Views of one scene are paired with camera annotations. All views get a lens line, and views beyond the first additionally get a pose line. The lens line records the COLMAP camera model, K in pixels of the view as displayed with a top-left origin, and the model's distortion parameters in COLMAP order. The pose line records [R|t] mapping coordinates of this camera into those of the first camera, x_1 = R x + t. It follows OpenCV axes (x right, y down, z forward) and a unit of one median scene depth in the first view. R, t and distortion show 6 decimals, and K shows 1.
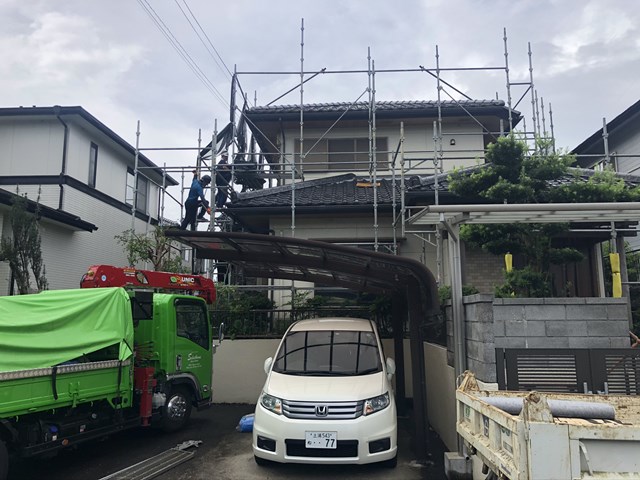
lens RADIAL K [[516.7, 0, 320.0], [0, 516.7, 240.0], [0, 0, 1]] dist [0.004077, -0.004382]
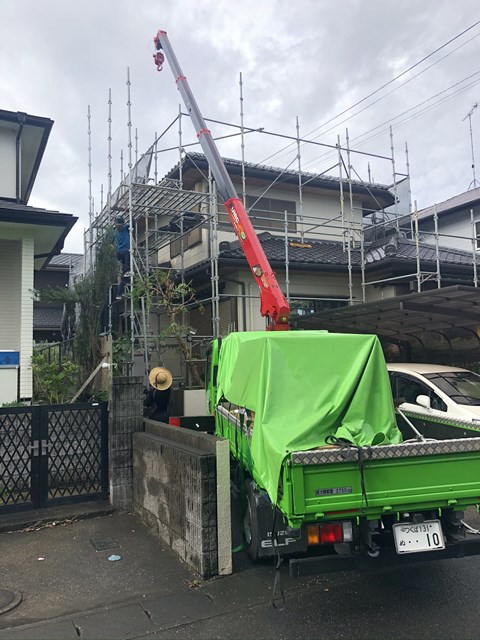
lens RADIAL K [[516.7, 0, 240.0], [0, 516.7, 320.0], [0, 0, 1]] dist [0.004077, -0.004382]
pose [[0.864924, 0.021331, 0.501449, -0.555013], [-0.047256, 0.998119, 0.039050, 0.014457], [-0.499673, -0.057472, 0.864305, 0.105400]]
